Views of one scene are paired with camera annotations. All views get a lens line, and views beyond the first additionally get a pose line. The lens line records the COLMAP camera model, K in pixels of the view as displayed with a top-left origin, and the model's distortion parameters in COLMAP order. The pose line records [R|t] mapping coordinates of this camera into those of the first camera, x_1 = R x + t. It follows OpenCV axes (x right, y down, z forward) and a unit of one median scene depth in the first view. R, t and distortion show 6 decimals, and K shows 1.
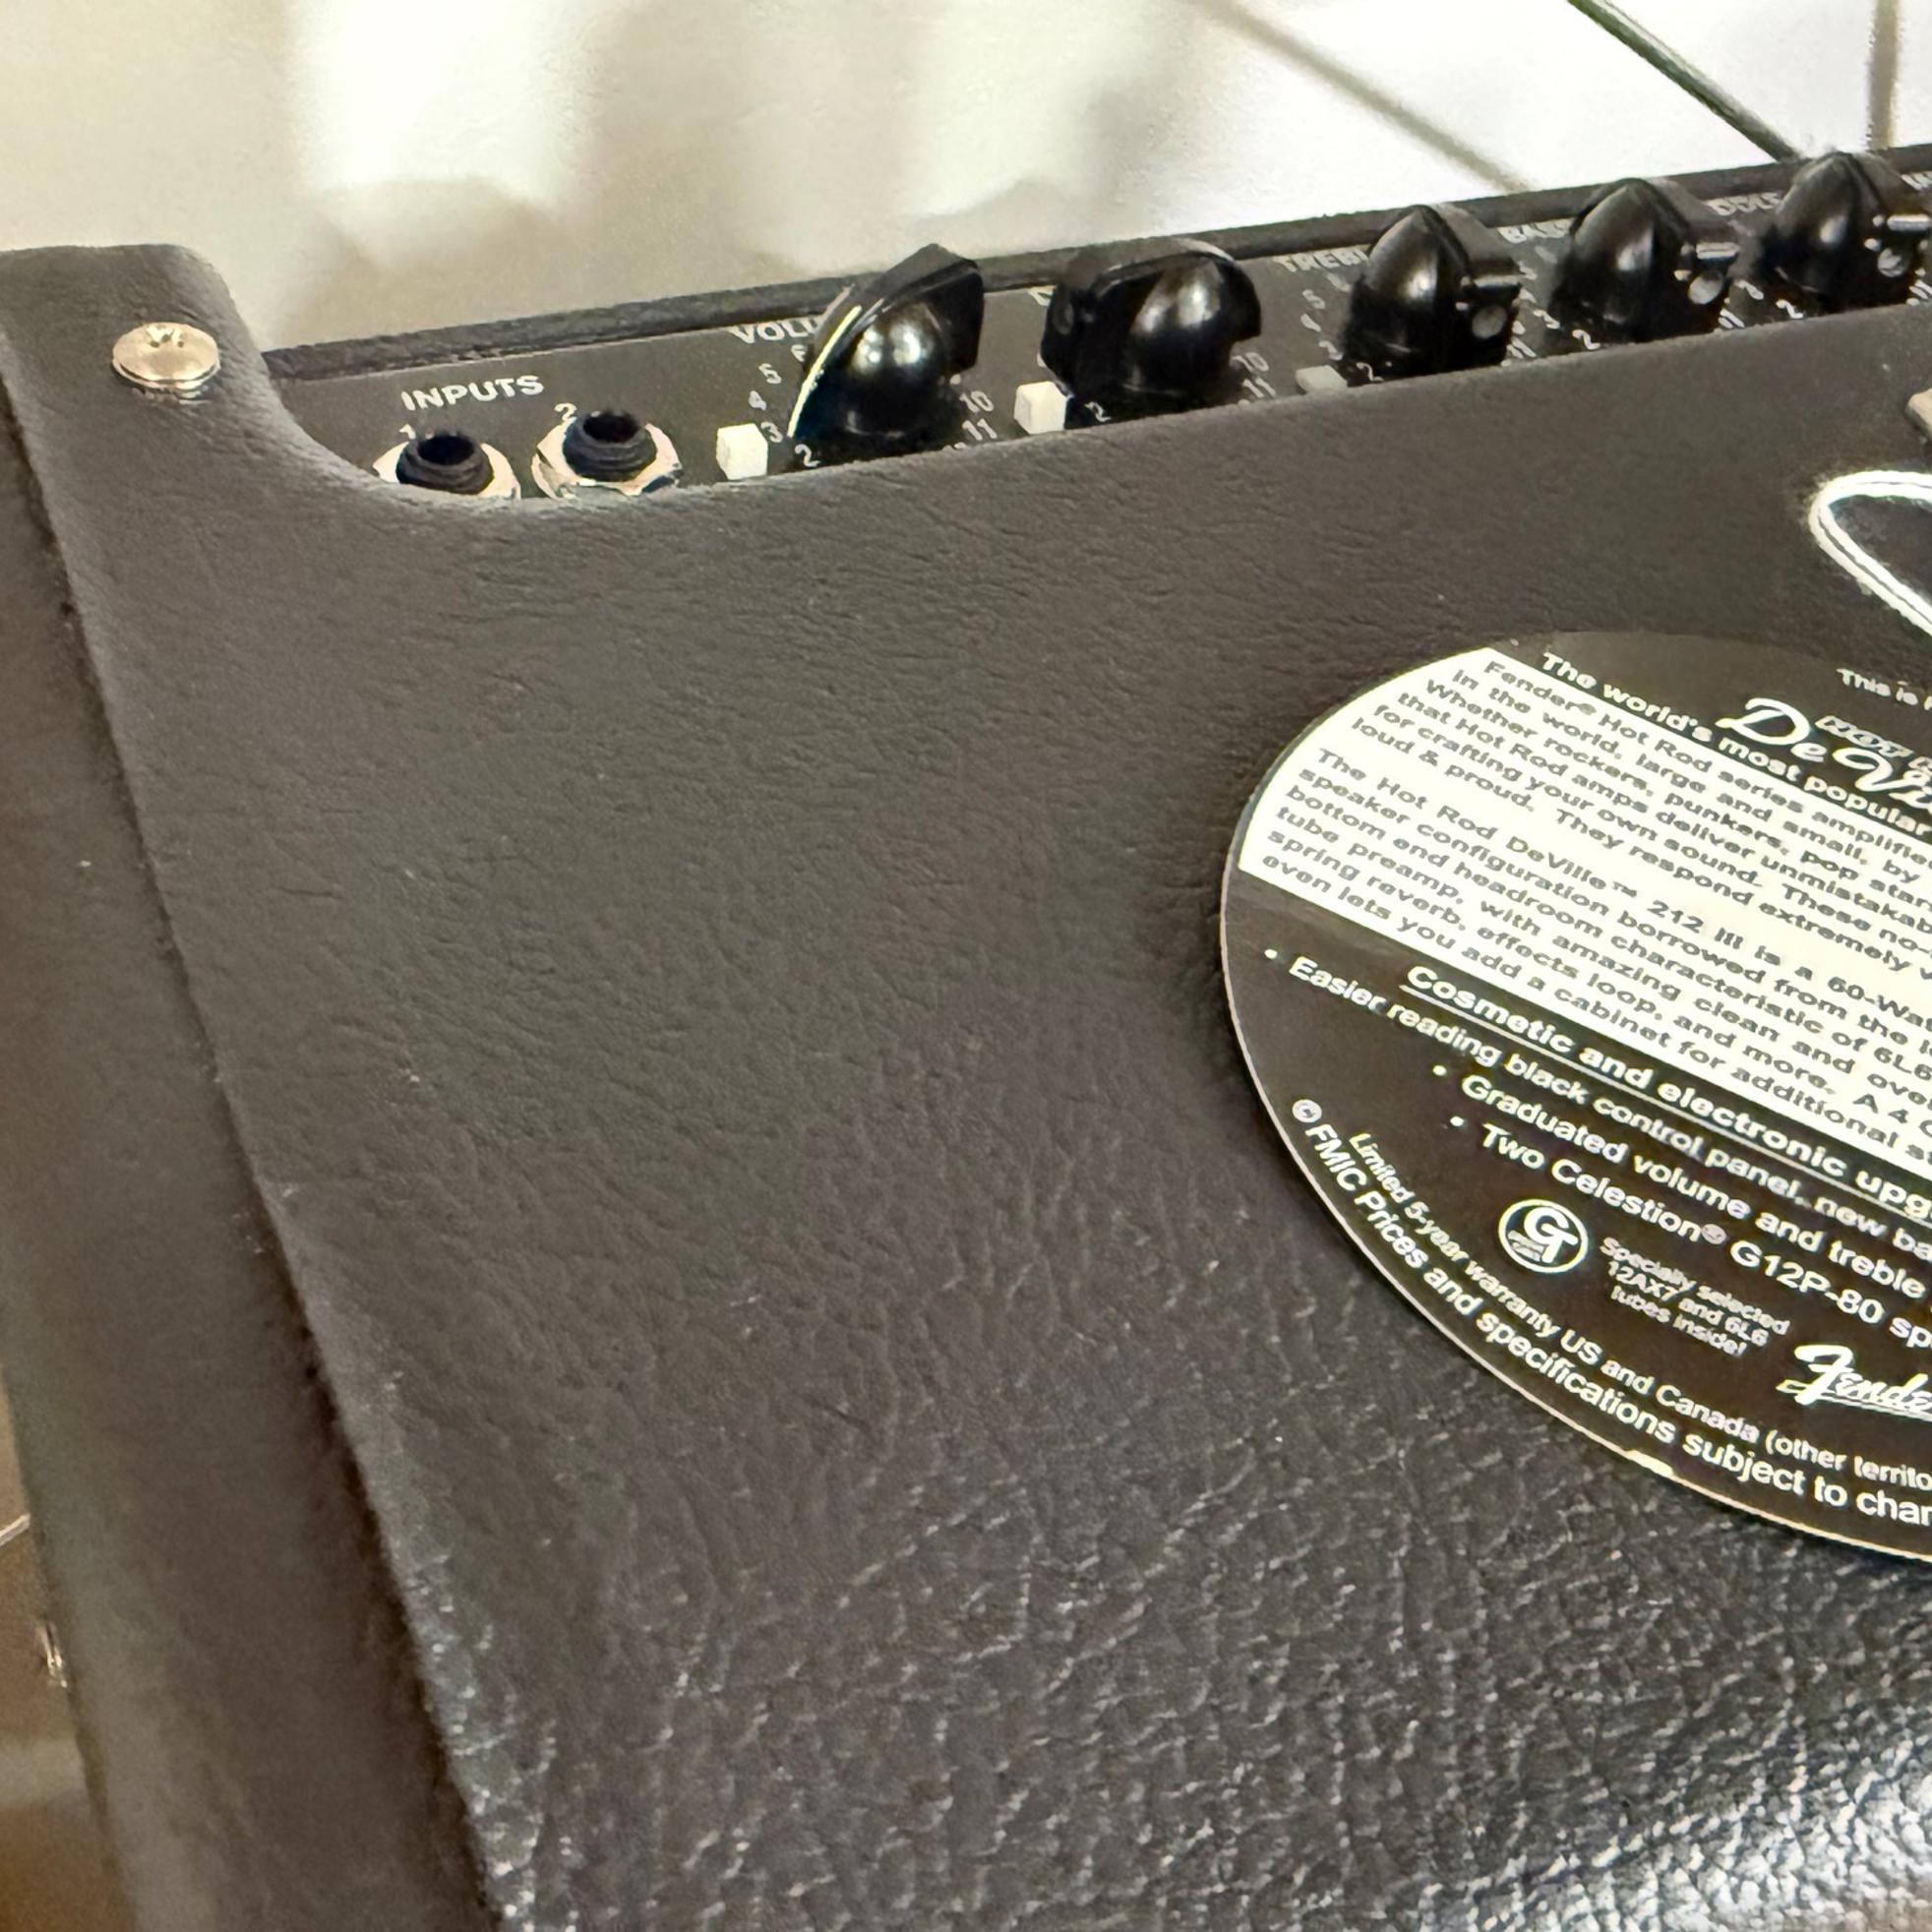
lens RADIAL K [[2130.2, 0, 966.0], [0, 2130.2, 966.0], [0, 0, 1]] dist [0.017031, -0.031533]
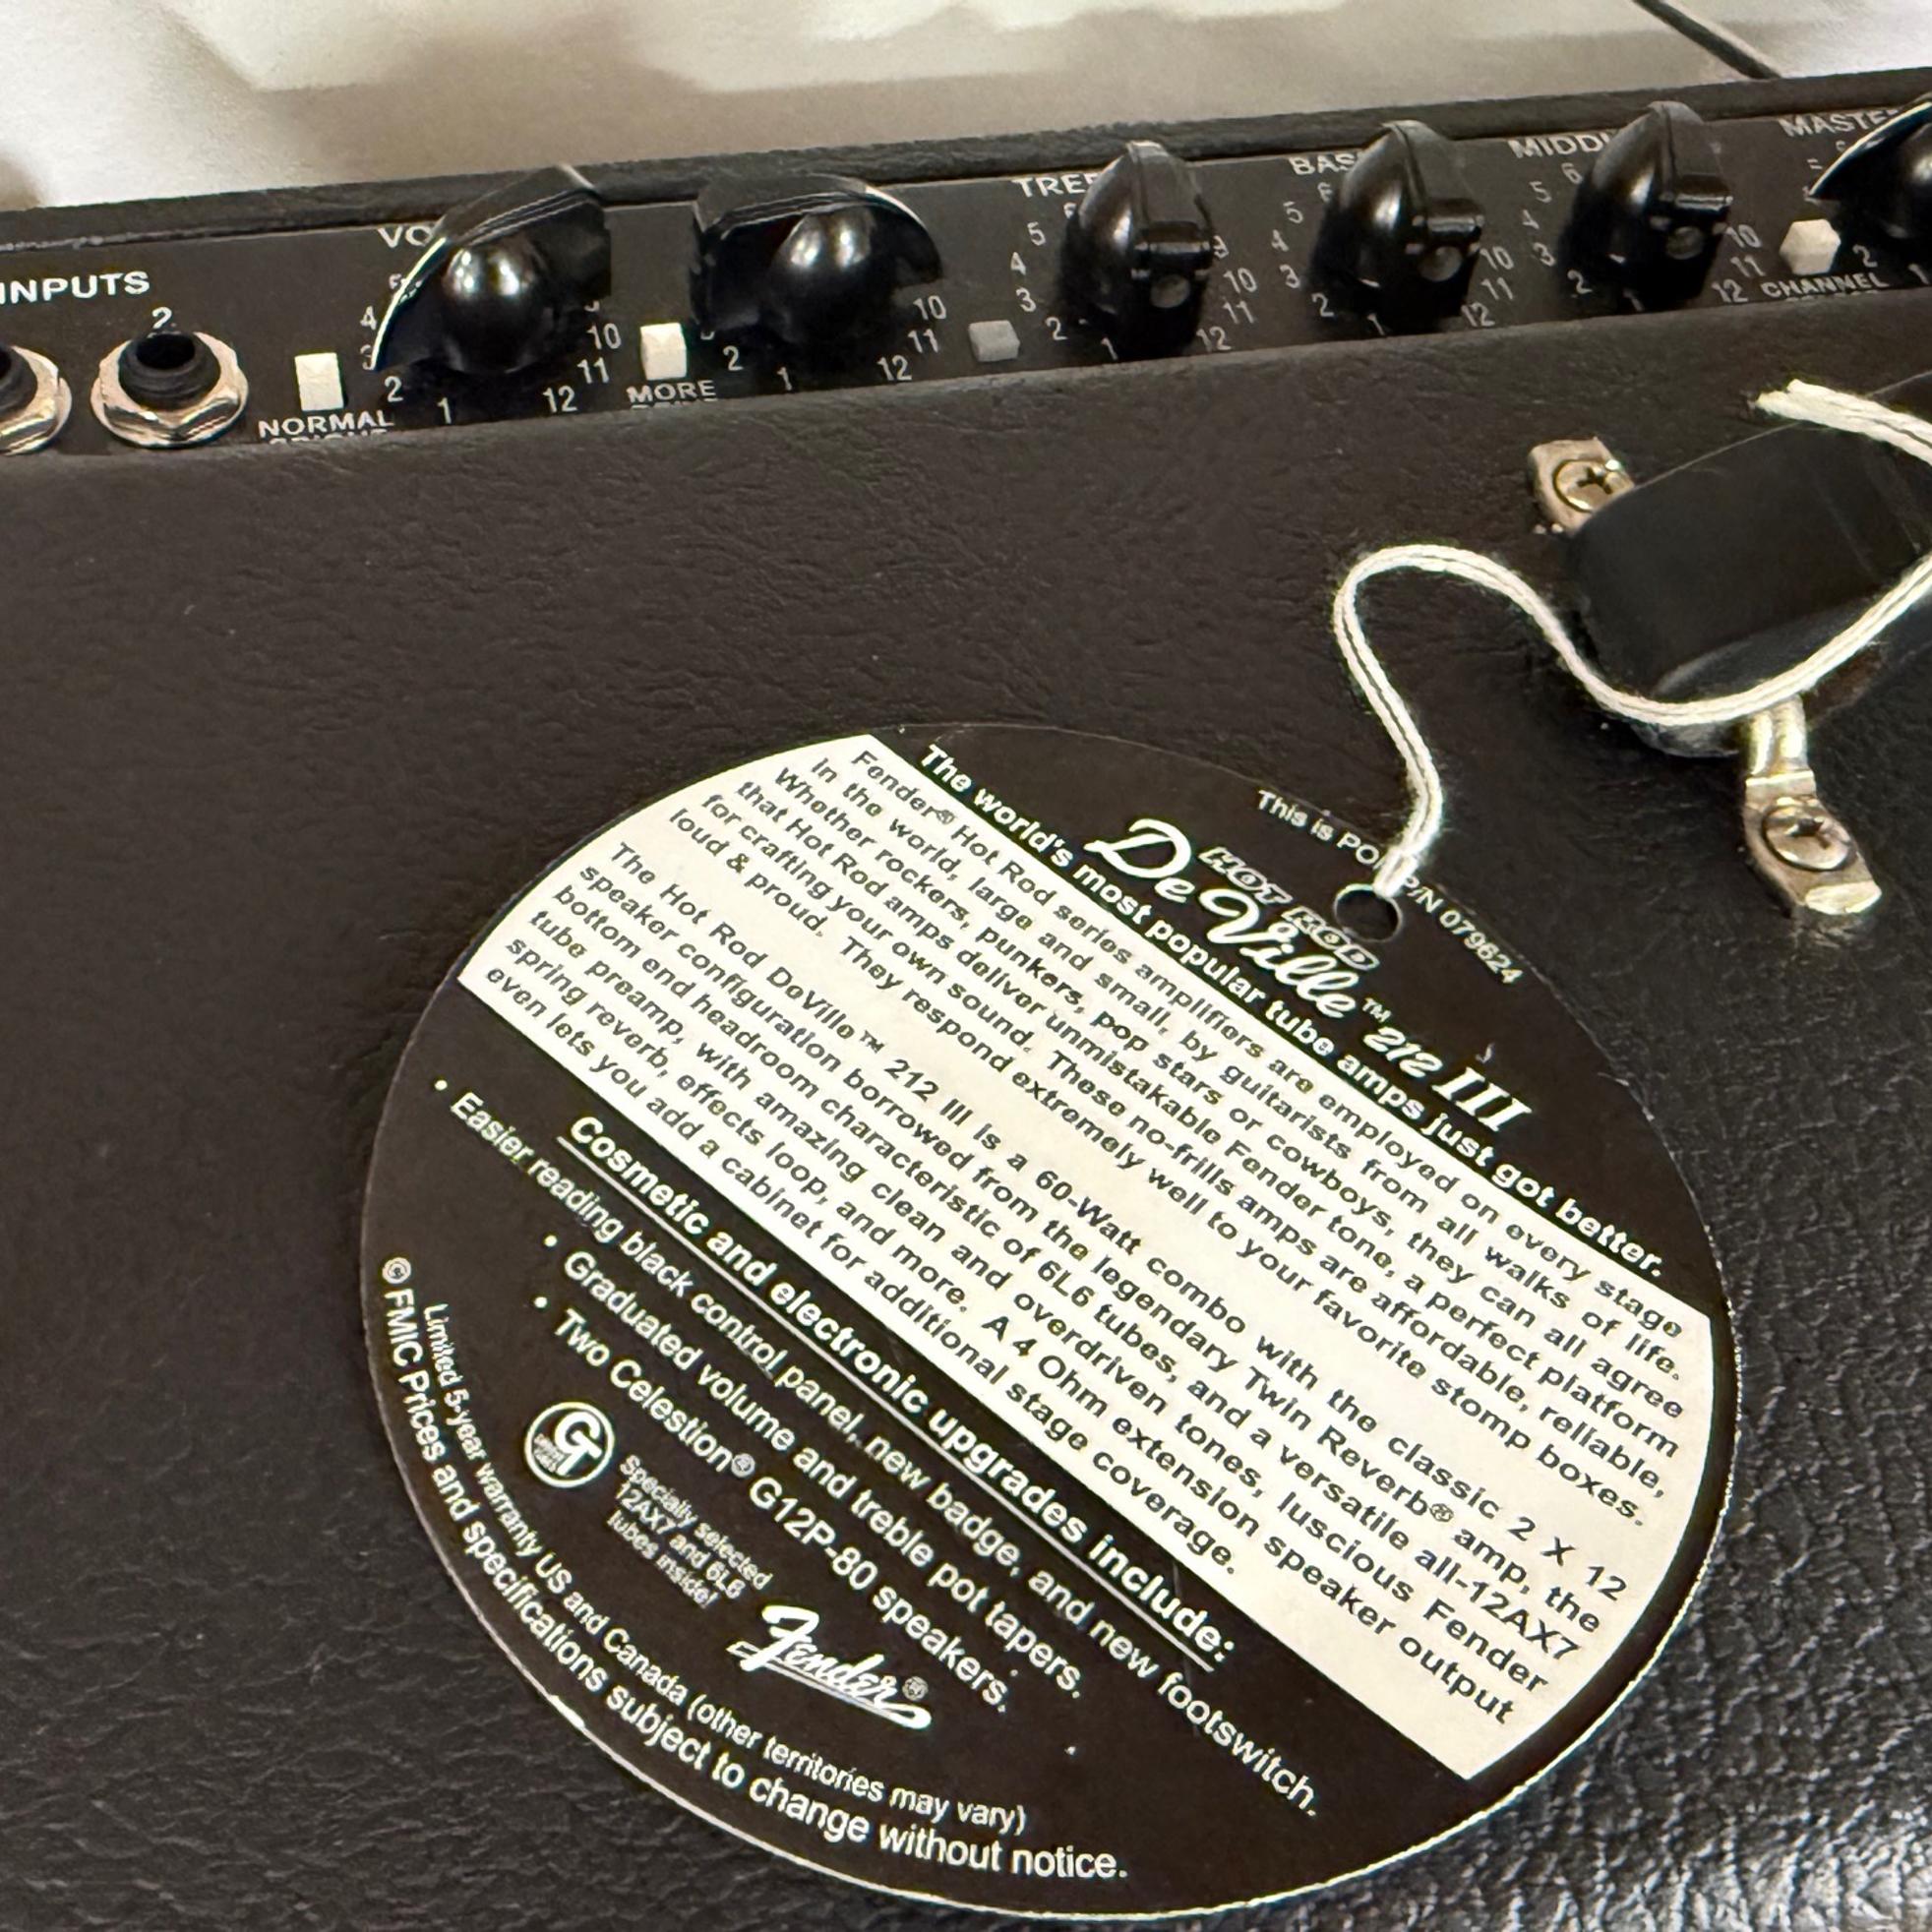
lens RADIAL K [[2130.2, 0, 966.0], [0, 2130.2, 966.0], [0, 0, 1]] dist [0.017031, -0.031533]
pose [[0.989180, 0.115990, -0.089829, 0.466285], [-0.103893, 0.986149, 0.129295, -0.211851], [0.103582, -0.118563, 0.987529, 0.078541]]
